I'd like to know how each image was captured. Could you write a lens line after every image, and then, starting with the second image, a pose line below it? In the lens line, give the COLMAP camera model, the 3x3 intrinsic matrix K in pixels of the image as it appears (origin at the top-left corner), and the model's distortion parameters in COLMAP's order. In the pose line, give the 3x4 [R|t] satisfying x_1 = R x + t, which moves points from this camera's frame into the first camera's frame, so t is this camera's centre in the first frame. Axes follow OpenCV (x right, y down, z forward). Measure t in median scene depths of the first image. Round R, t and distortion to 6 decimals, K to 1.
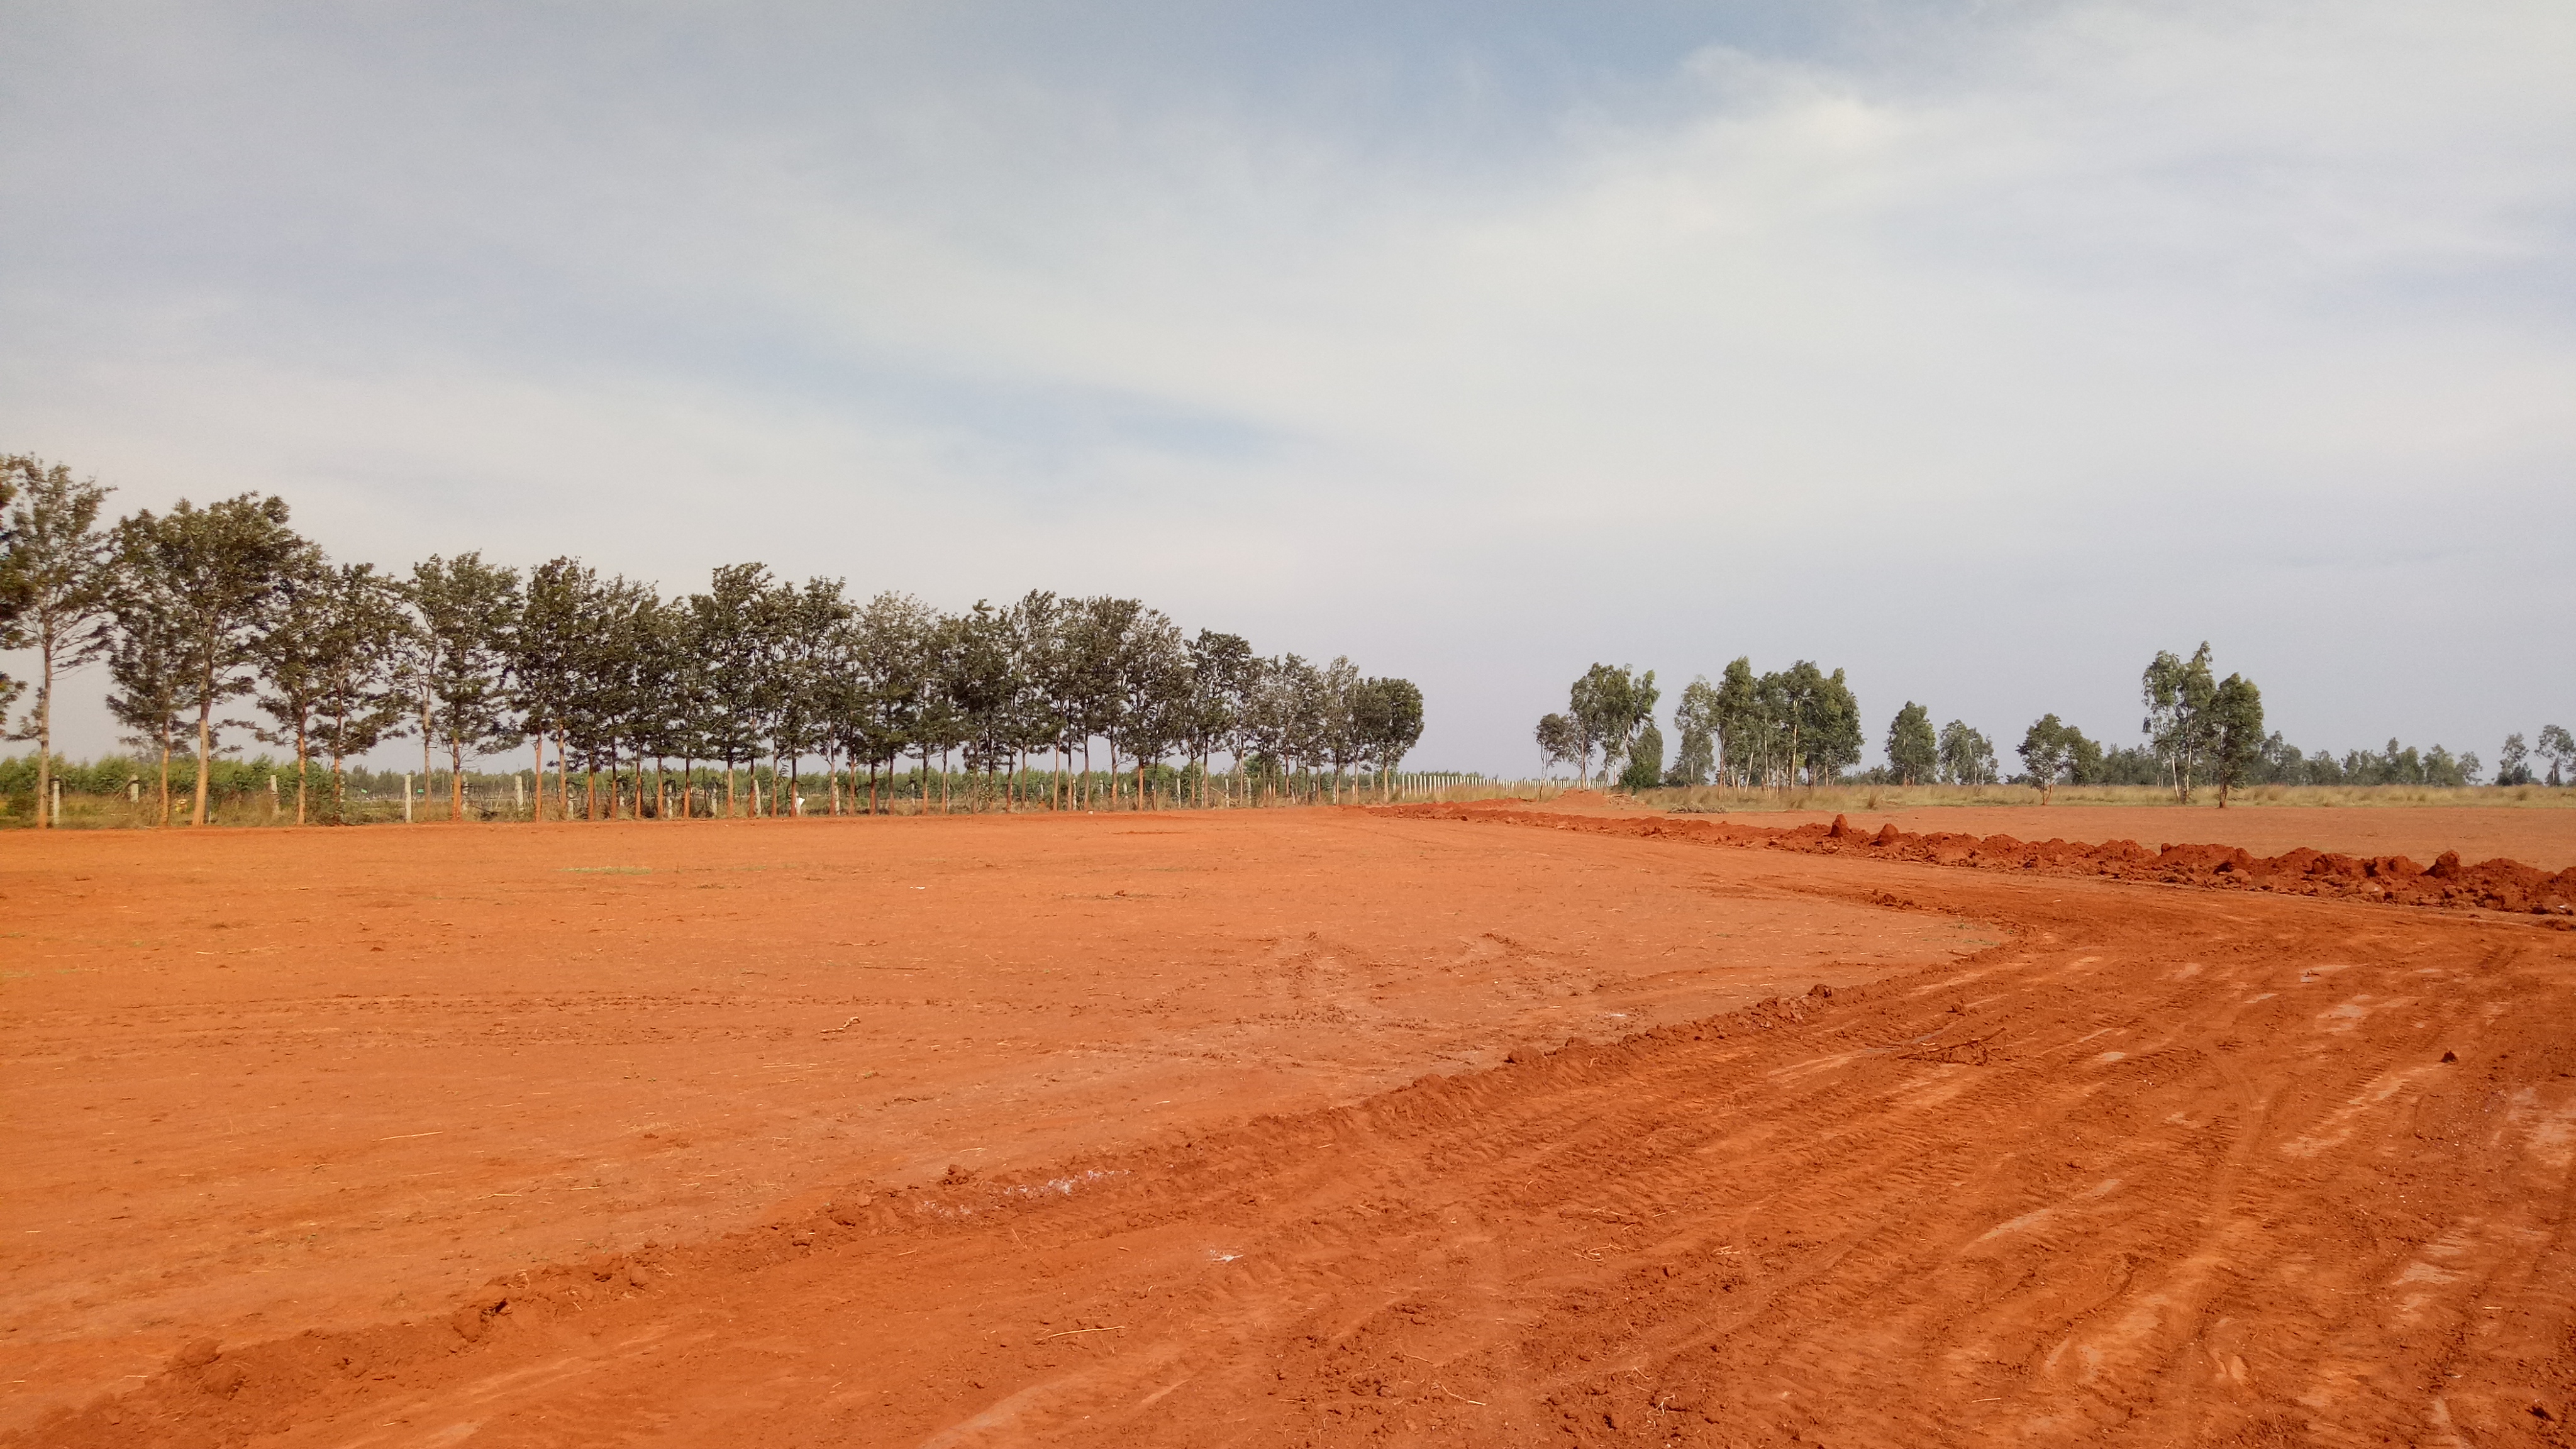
lens RADIAL K [[1889.4, 0, 1301.5], [0, 1889.4, 766.0], [0, 0, 1]] dist [0.044341, -0.039236]
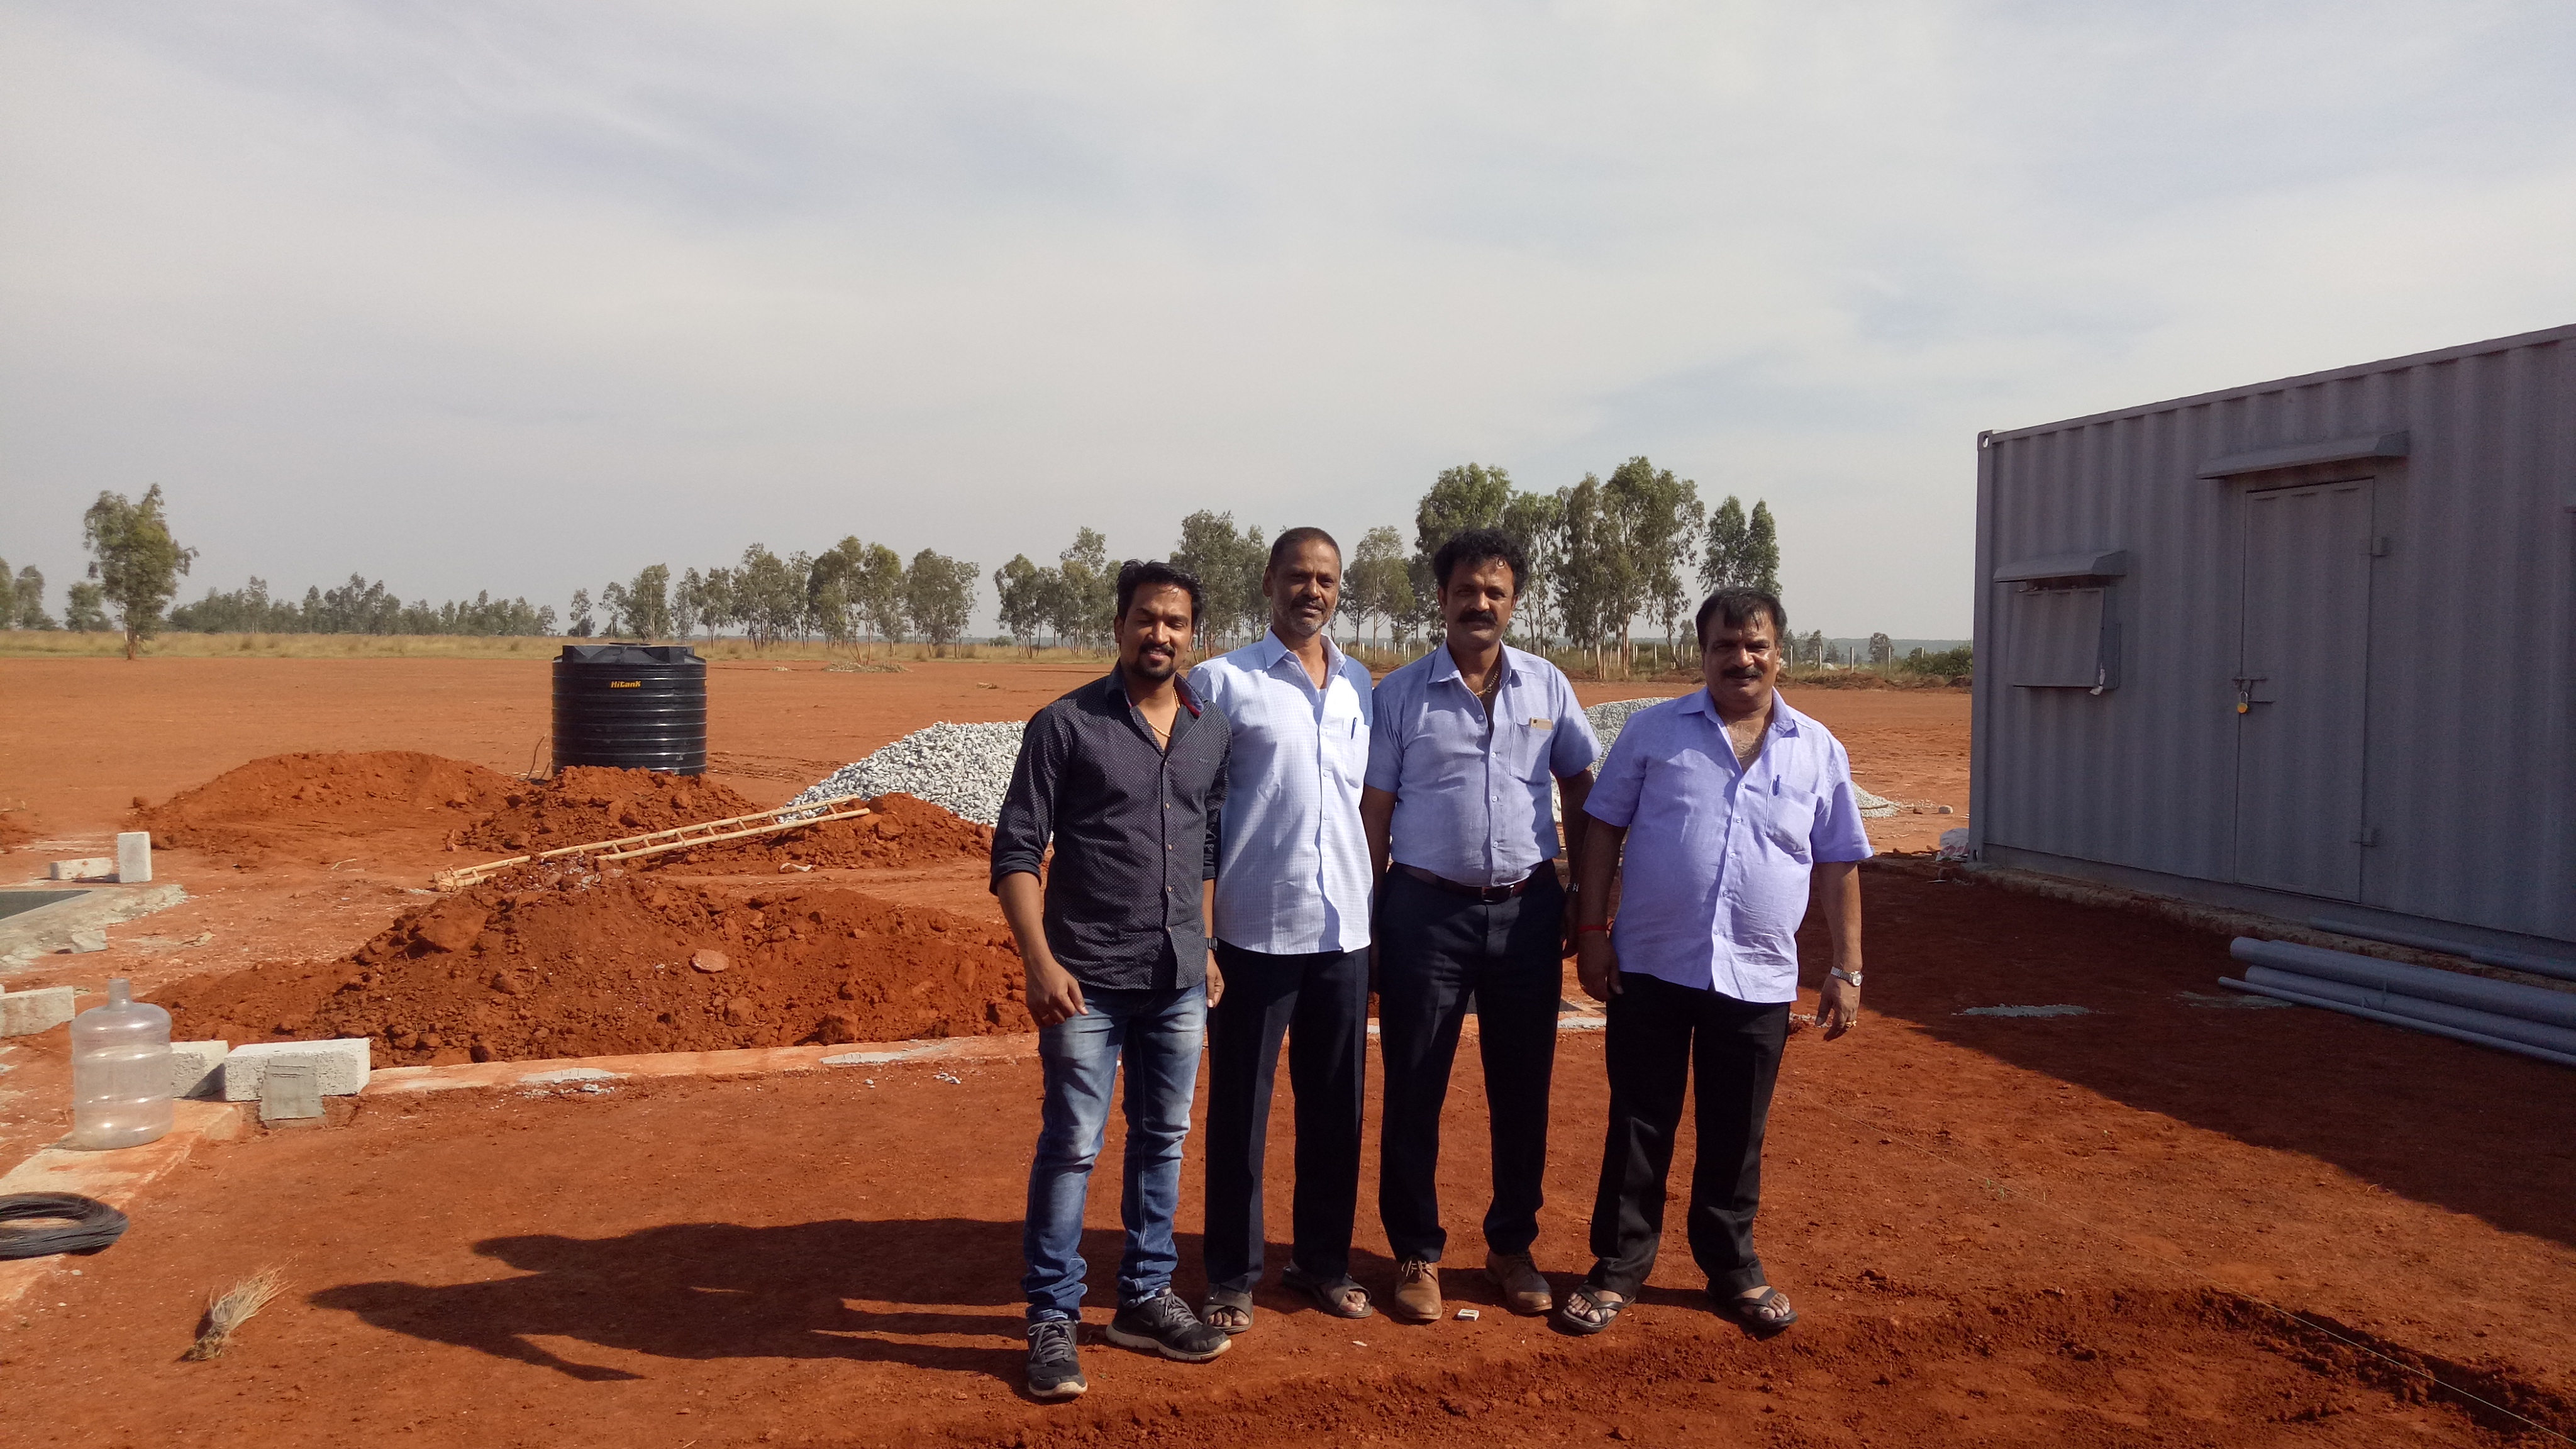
lens RADIAL K [[1911.5, 0, 1288.2], [0, 1911.5, 753.5], [0, 0, 1]] dist [0.046960, -0.046899]
pose [[0.634176, -0.039290, 0.772190, 0.388303], [-0.017354, 0.997733, 0.065018, -0.015426], [-0.772994, -0.054633, 0.632056, -0.225222]]
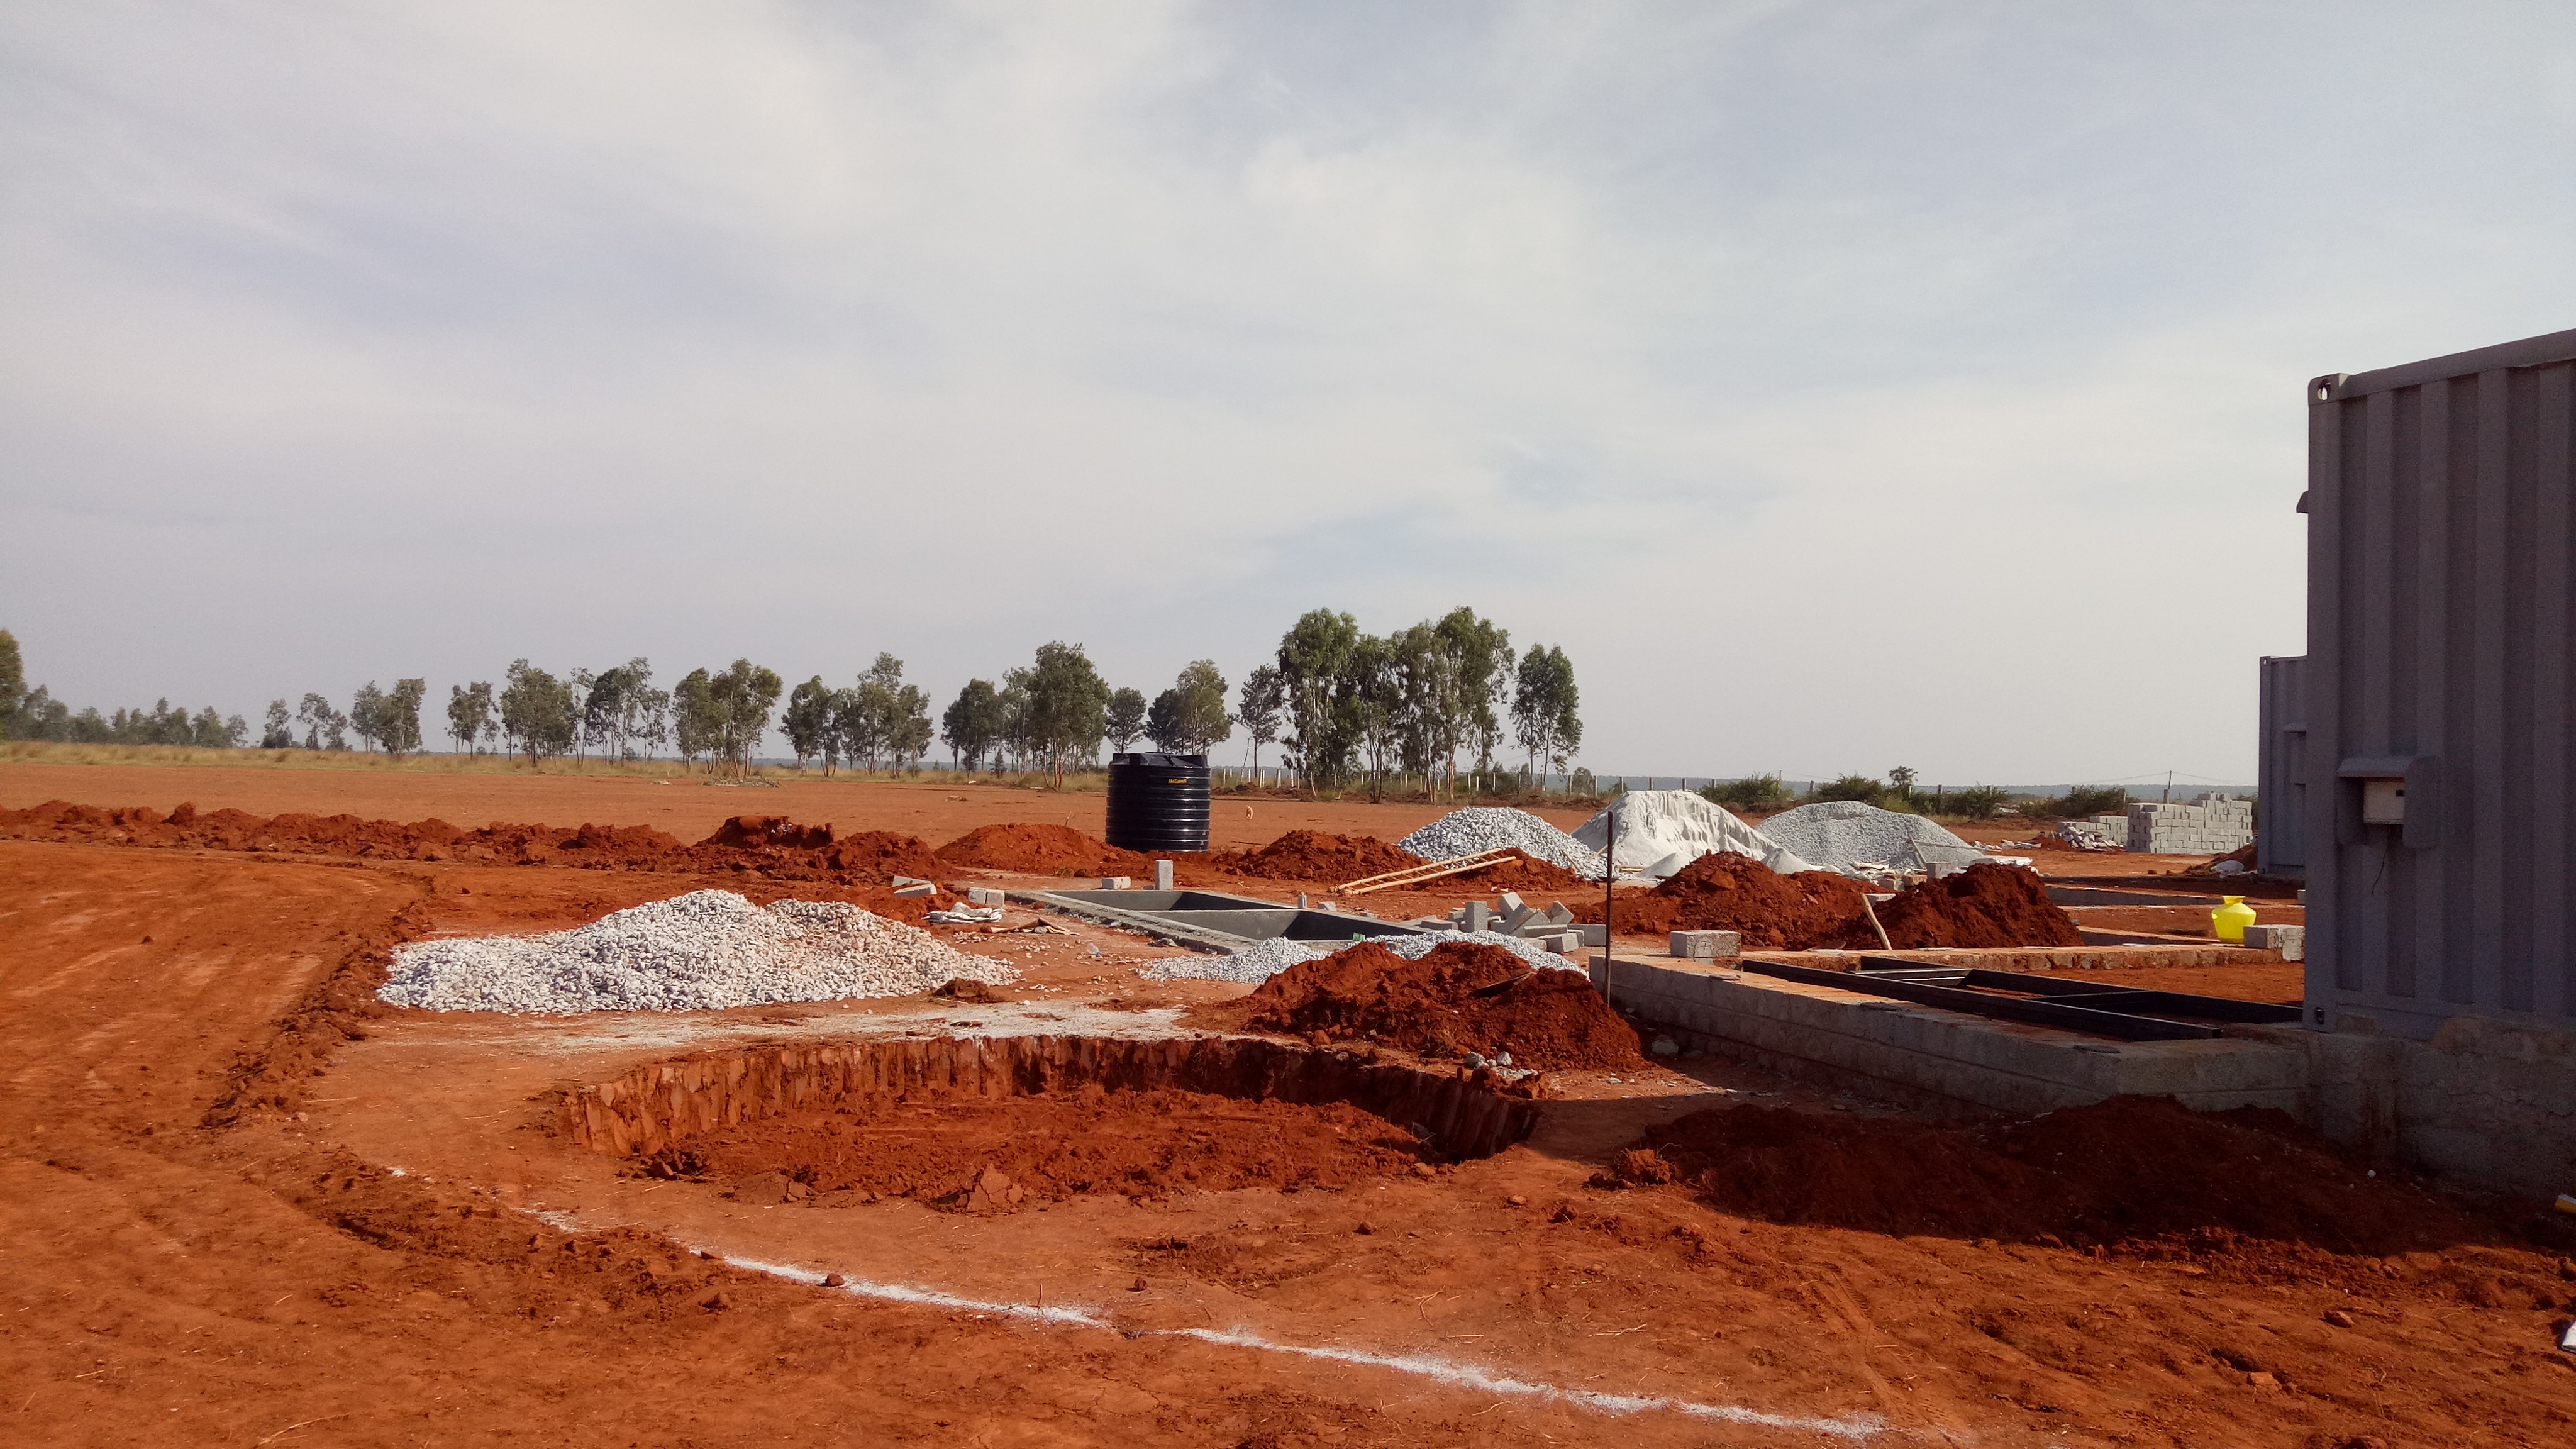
lens RADIAL K [[1894.9, 0, 1299.6], [0, 1894.9, 719.8], [0, 0, 1]] dist [0.067928, -0.089380]
pose [[0.493825, 0.037599, 0.868748, -0.065527], [-0.034678, 0.999122, -0.023529, -0.001179], [-0.868869, -0.018507, 0.494695, -0.133798]]
